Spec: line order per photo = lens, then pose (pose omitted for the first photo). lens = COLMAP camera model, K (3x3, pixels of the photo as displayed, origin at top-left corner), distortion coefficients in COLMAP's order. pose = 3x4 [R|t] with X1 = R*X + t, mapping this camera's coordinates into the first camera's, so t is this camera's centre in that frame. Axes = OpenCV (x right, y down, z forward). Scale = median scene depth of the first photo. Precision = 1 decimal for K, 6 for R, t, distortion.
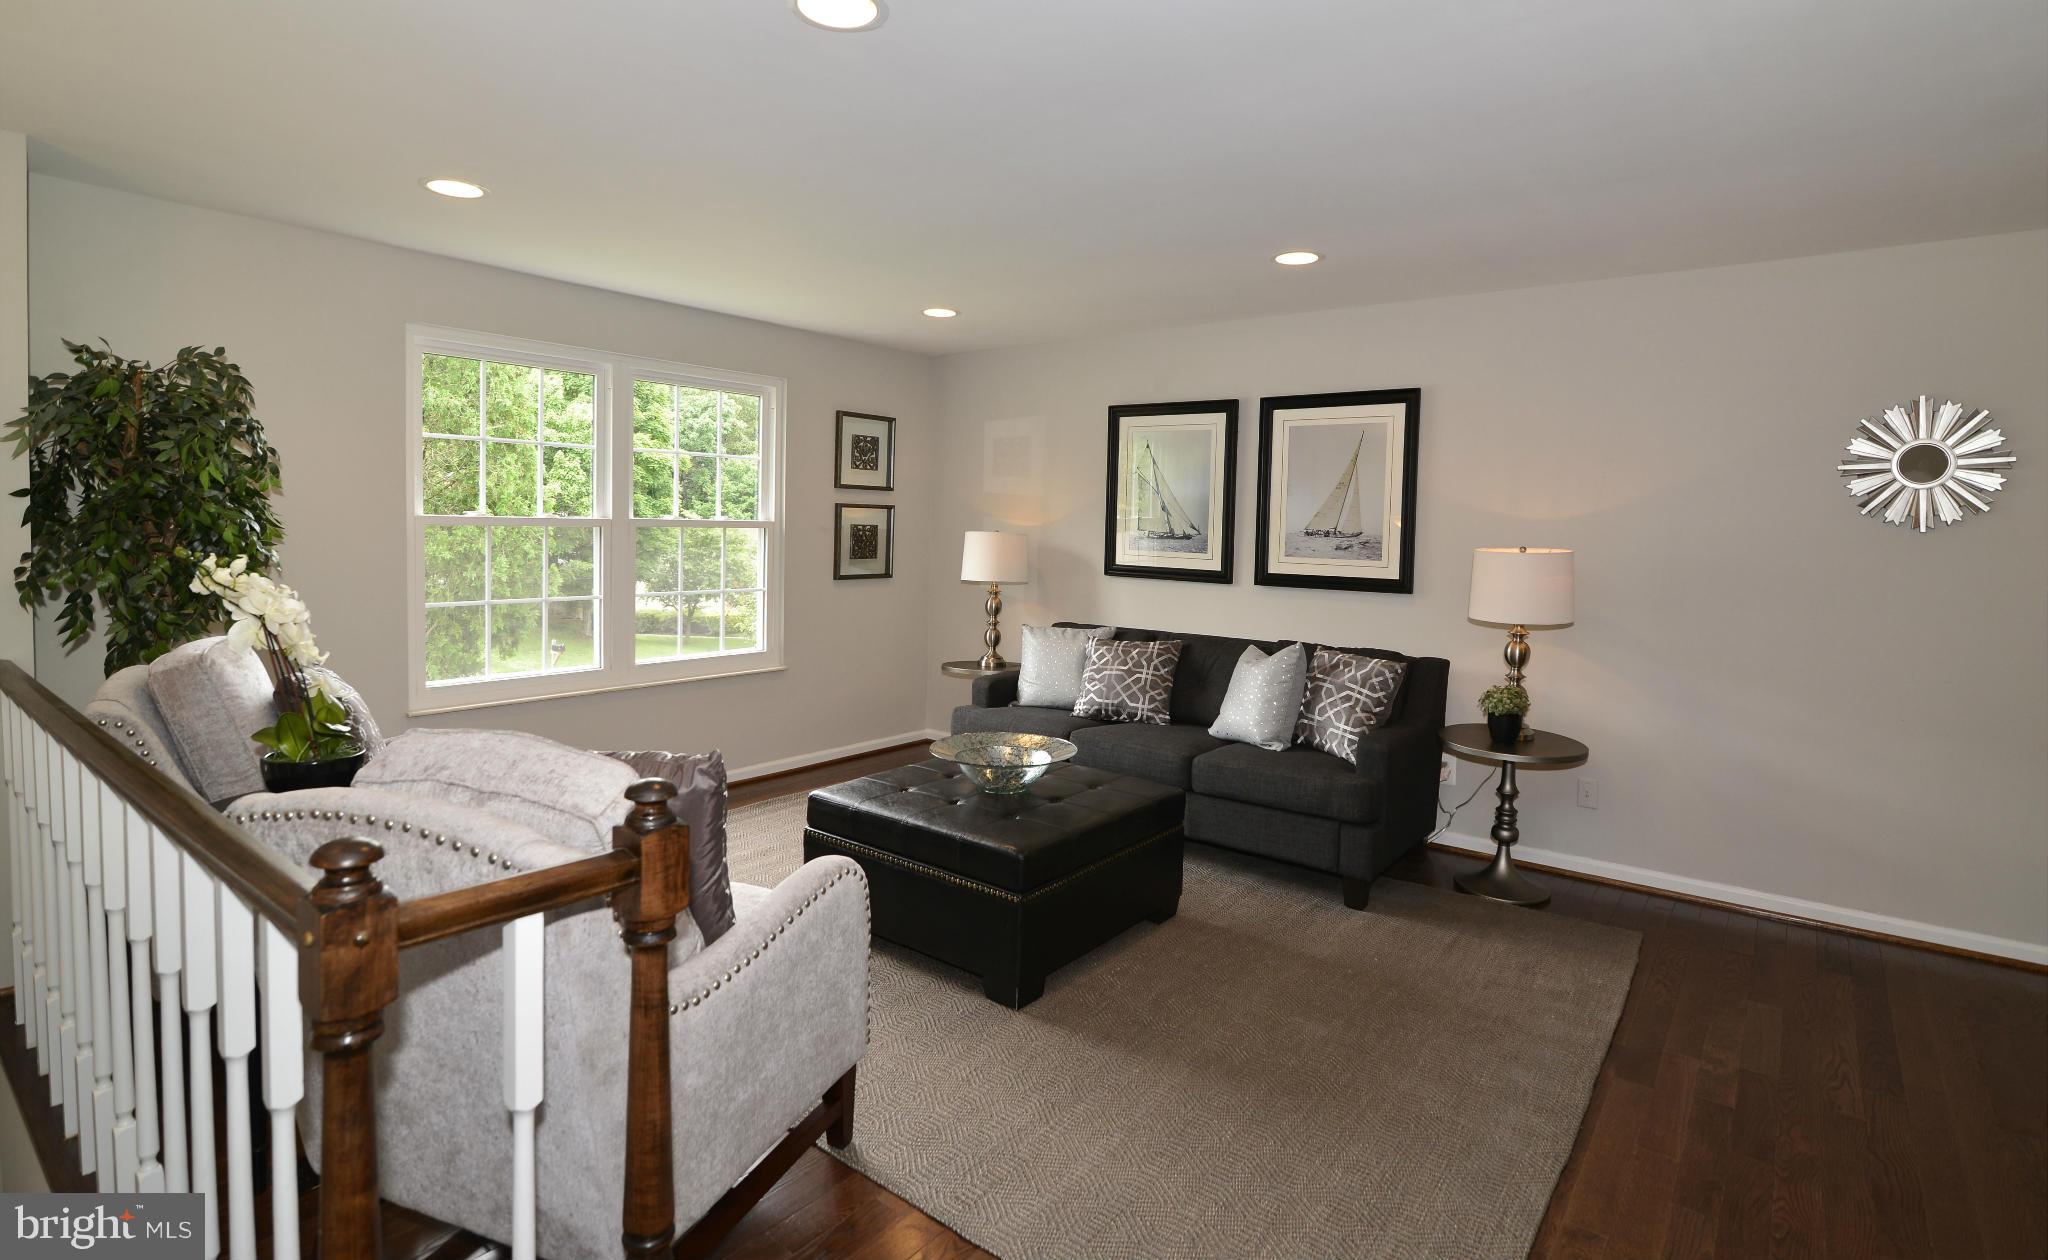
lens RADIAL K [[989.6, 0, 1023.2], [0, 989.6, 603.0], [0, 0, 1]] dist [-0.000799, -0.000151]
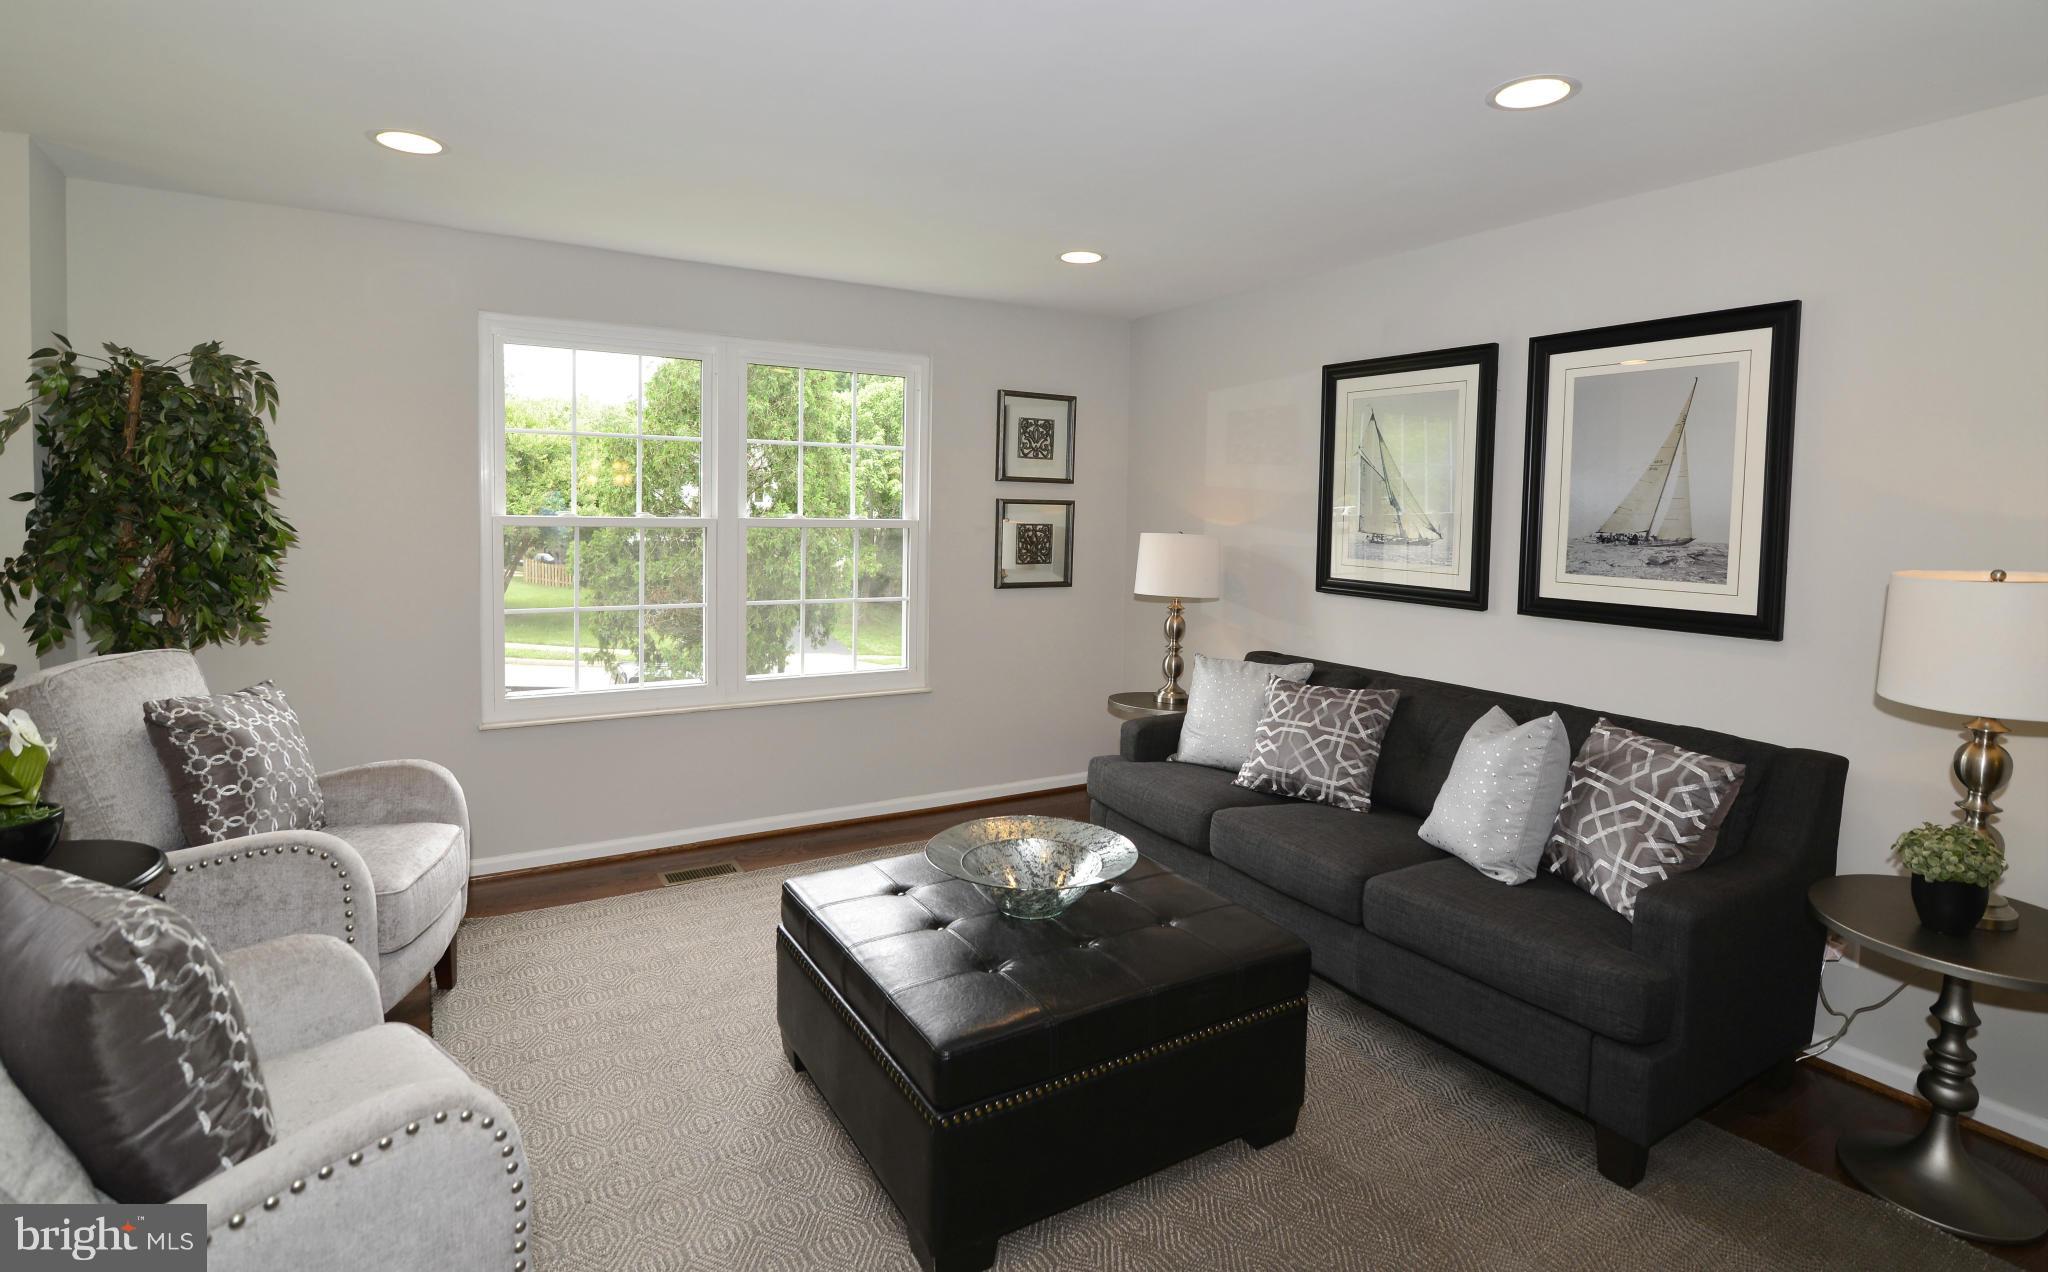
lens RADIAL K [[984.3, 0, 1025.1], [0, 984.3, 584.4], [0, 0, 1]] dist [-0.011640, 0.000286]
pose [[0.935376, 0.022205, -0.352957, 0.161743], [-0.026932, 0.999601, -0.008486, -0.024886], [0.352628, 0.017443, 0.935601, 0.261757]]
